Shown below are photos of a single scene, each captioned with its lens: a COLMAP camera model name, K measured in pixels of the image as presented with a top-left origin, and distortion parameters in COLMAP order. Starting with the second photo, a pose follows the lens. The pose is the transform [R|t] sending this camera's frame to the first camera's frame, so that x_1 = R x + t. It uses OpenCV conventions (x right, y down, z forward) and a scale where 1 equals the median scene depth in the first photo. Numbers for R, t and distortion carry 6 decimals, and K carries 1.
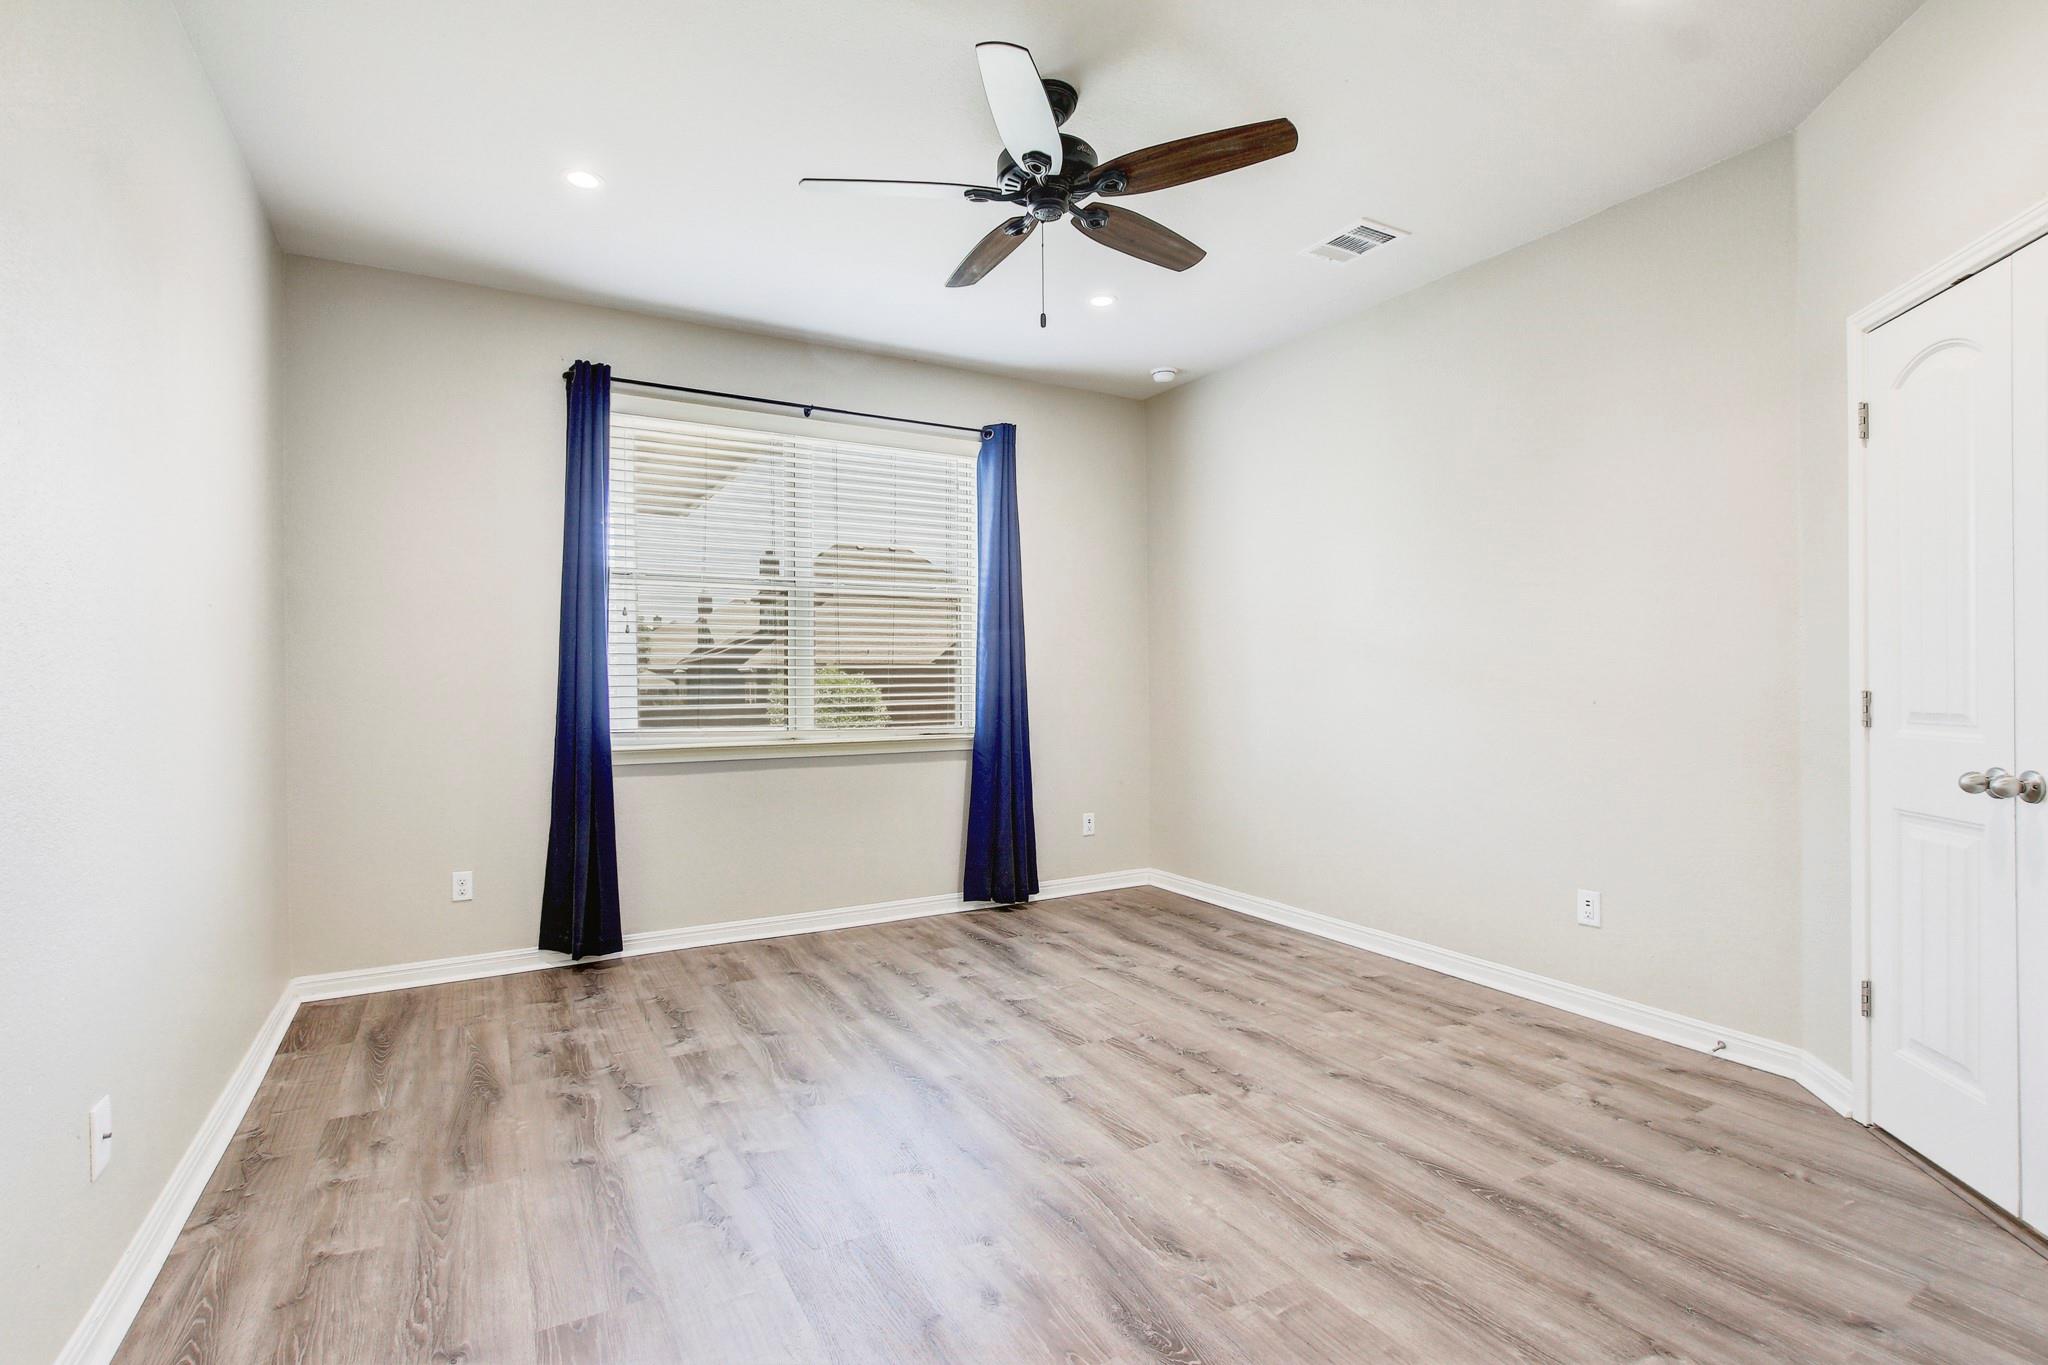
lens RADIAL K [[953.3, 0, 1035.3], [0, 953.3, 676.7], [0, 0, 1]] dist [-0.016120, 0.000308]
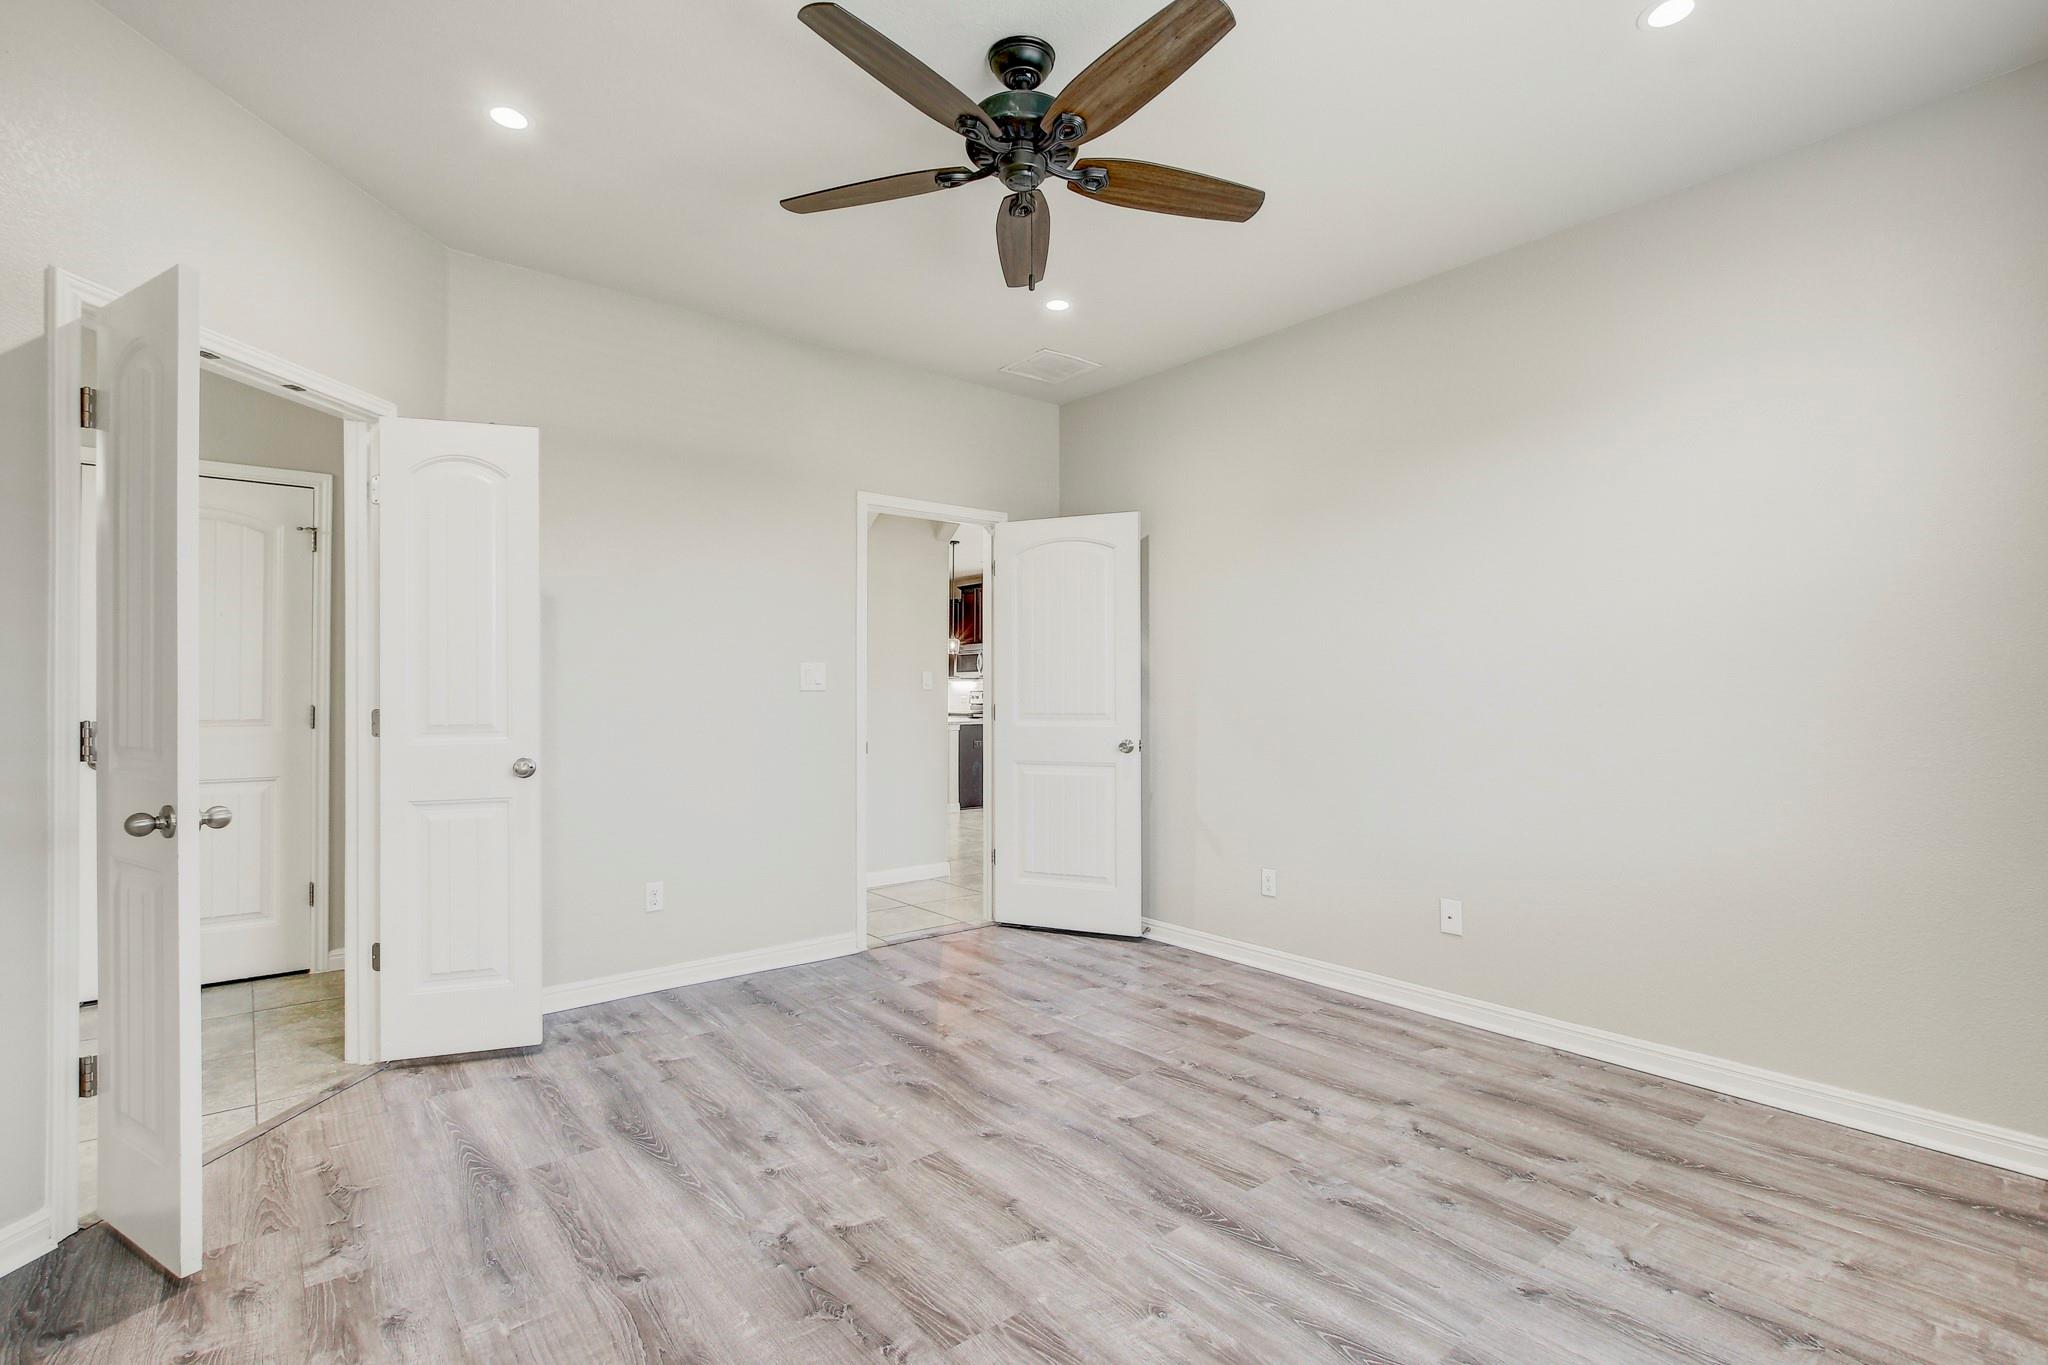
lens RADIAL K [[940.8, 0, 1028.2], [0, 940.8, 692.2], [0, 0, 1]] dist [-0.018501, 0.004969]
pose [[-0.988089, 0.007504, -0.153702, 0.119509], [0.007986, 0.999965, -0.002519, -0.001967], [0.153677, -0.003717, -0.988114, 1.522505]]
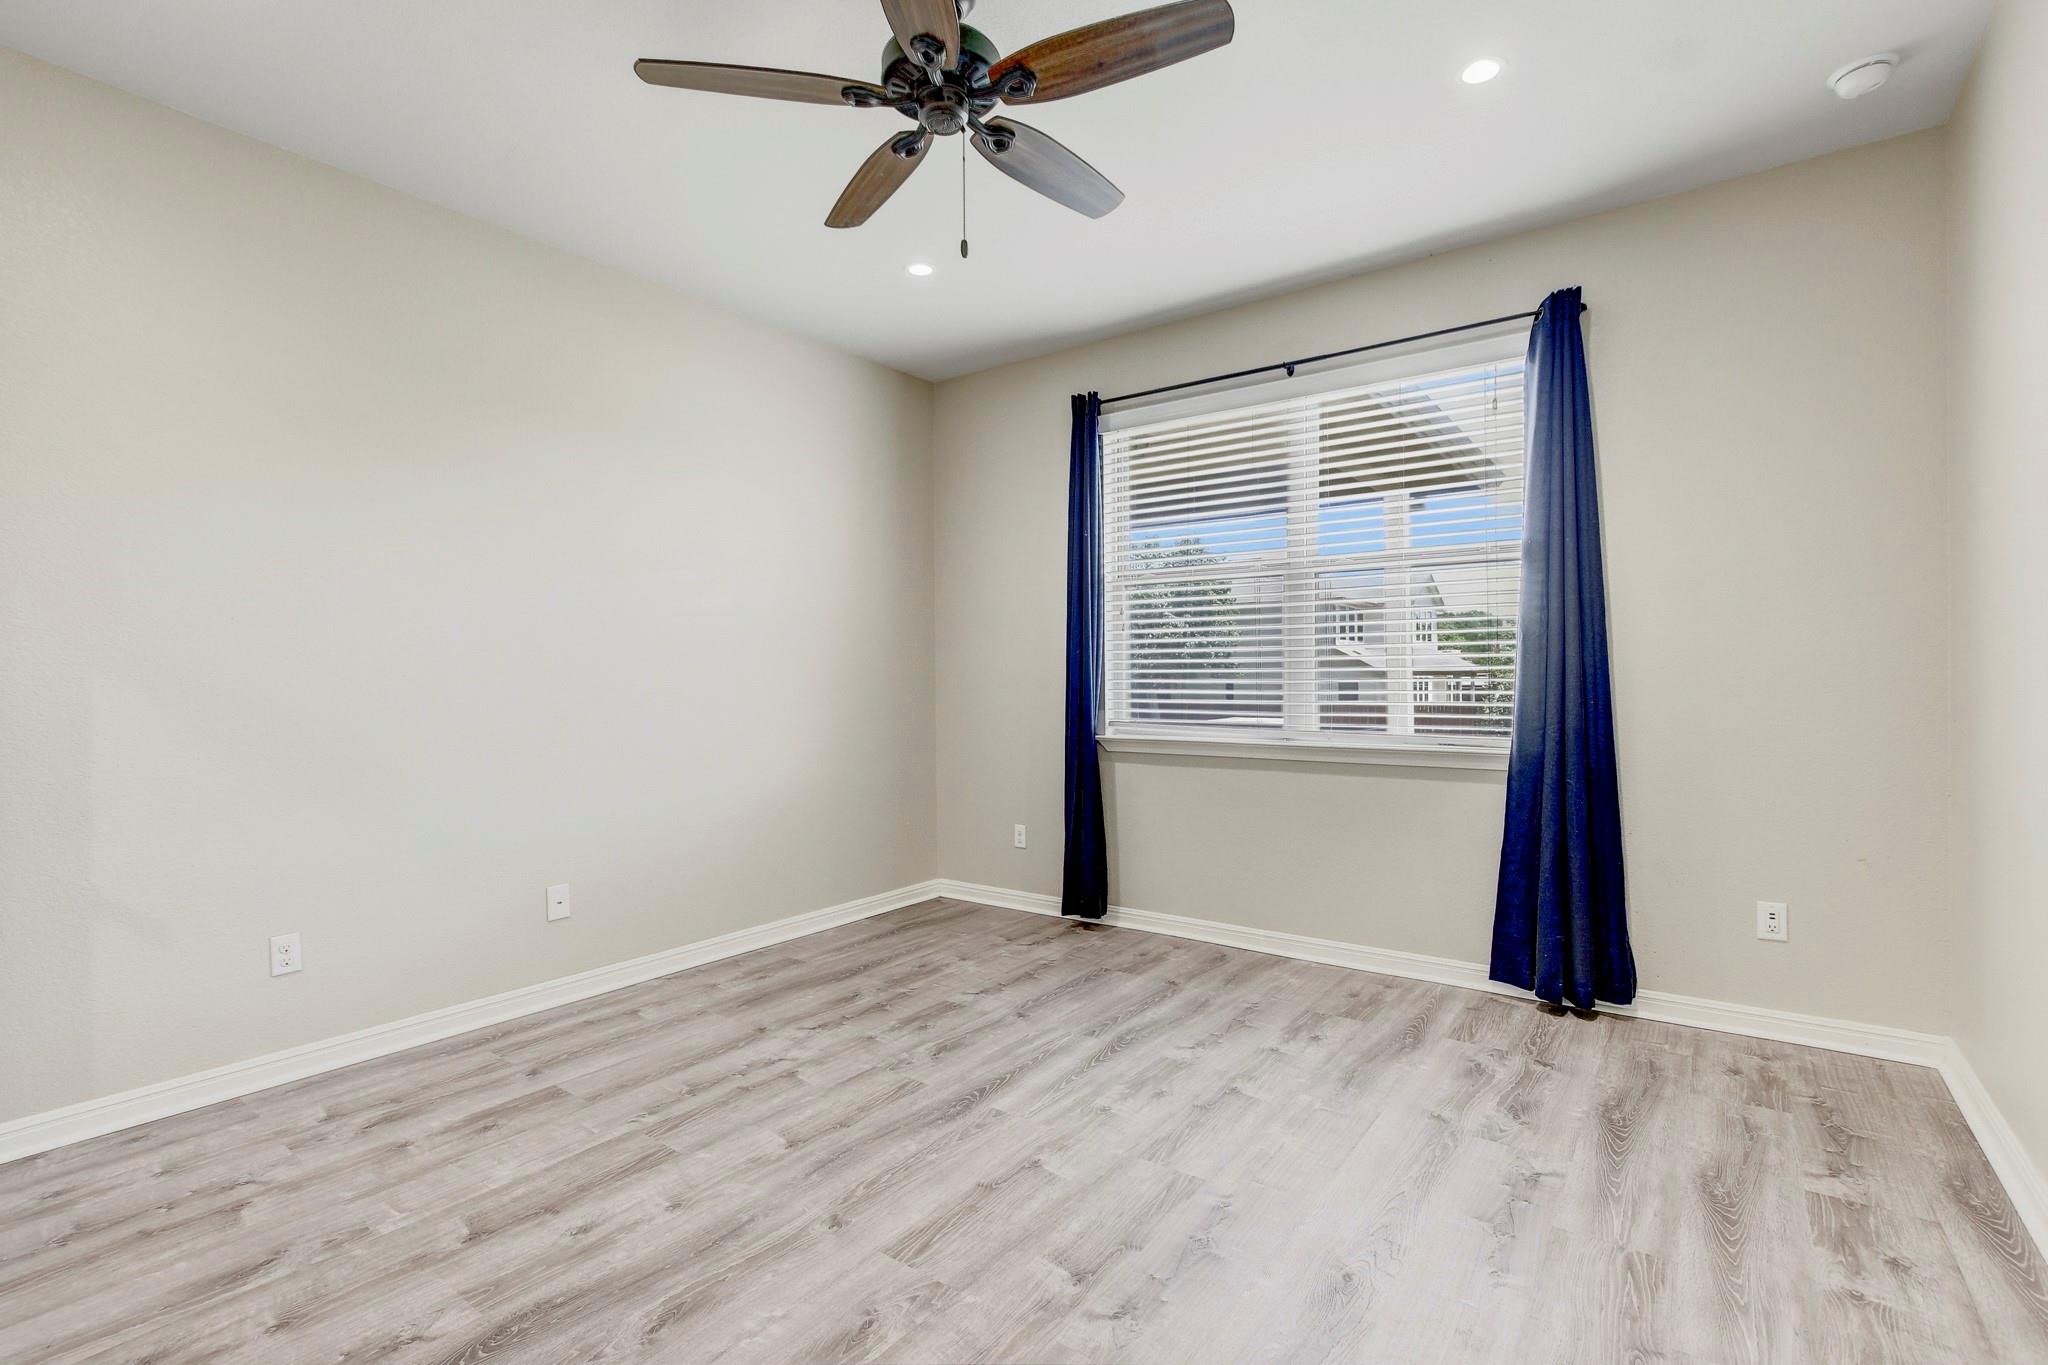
lens RADIAL K [[947.3, 0, 1018.3], [0, 947.3, 672.3], [0, 0, 1]] dist [-0.013841, 0.000827]
pose [[0.386471, -0.002431, -0.922299, 0.669496], [0.007217, 0.999974, 0.000389, 0.001035], [0.922273, -0.006806, 0.386478, 0.597517]]
